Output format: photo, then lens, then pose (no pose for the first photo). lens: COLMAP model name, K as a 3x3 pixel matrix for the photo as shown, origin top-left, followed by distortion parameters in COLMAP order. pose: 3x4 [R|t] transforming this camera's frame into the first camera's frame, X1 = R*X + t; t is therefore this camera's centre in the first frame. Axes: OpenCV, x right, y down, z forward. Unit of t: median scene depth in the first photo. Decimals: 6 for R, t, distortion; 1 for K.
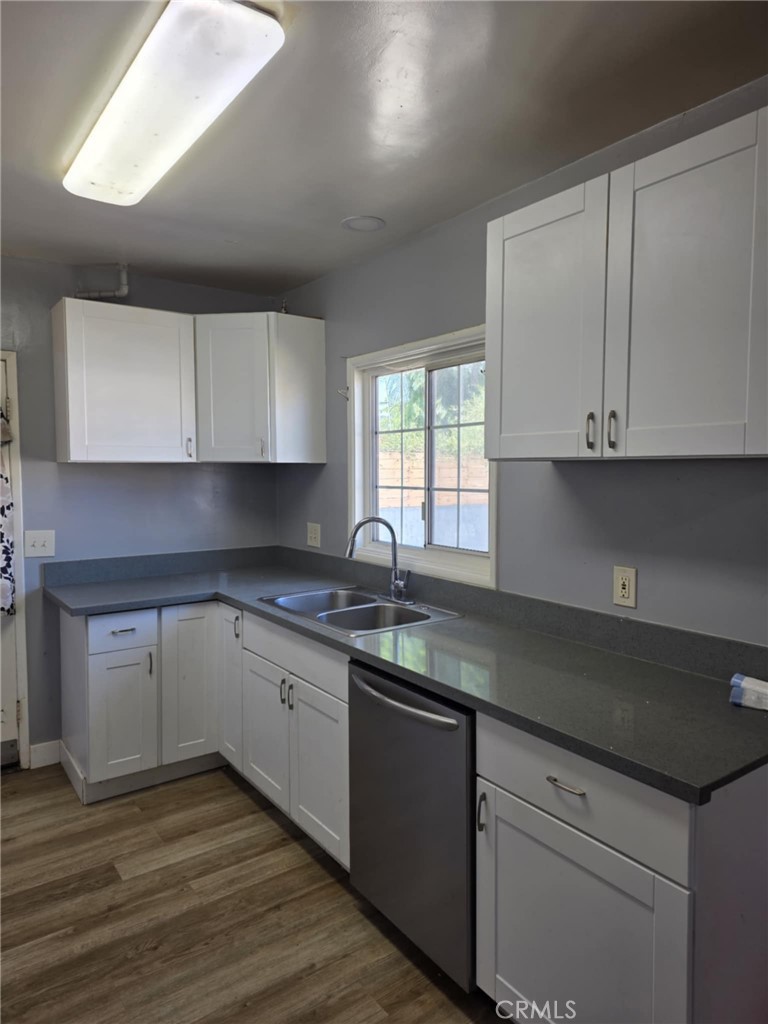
lens RADIAL K [[690.5, 0, 380.5], [0, 690.5, 514.2], [0, 0, 1]] dist [0.047642, -0.002721]
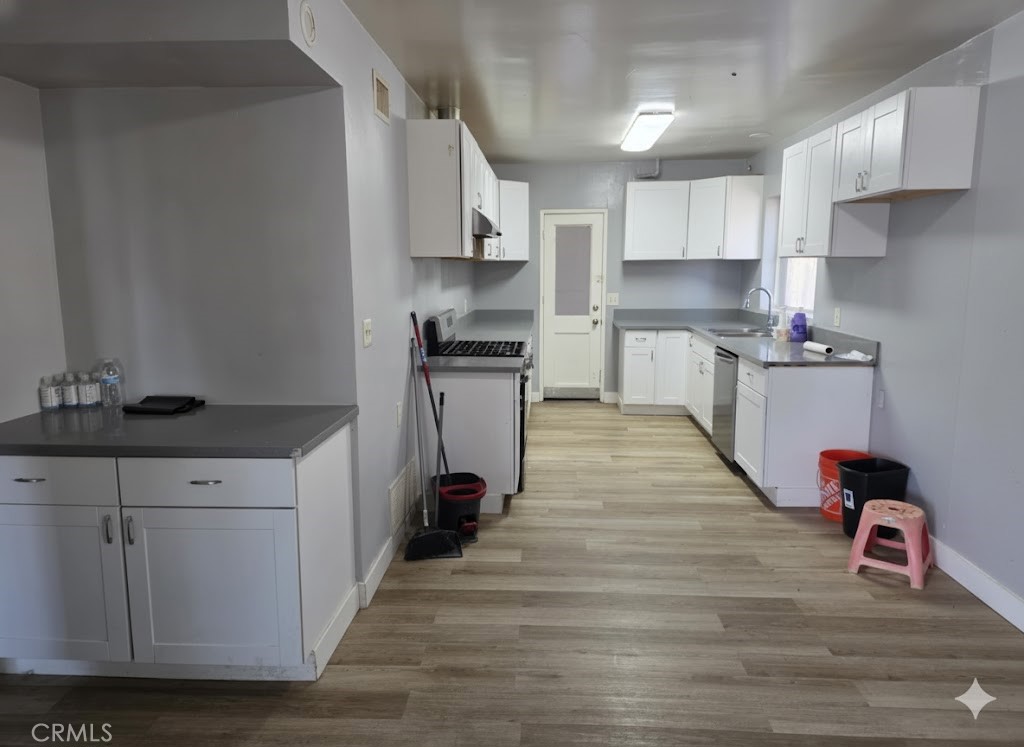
lens RADIAL K [[703.4, 0, 509.9], [0, 703.4, 373.2], [0, 0, 1]] dist [0.008500, 0.000048]
pose [[0.785889, 0.085095, -0.612485, 0.619103], [-0.029551, 0.994523, 0.100255, 0.060576], [0.617661, -0.060690, 0.784099, -0.915880]]
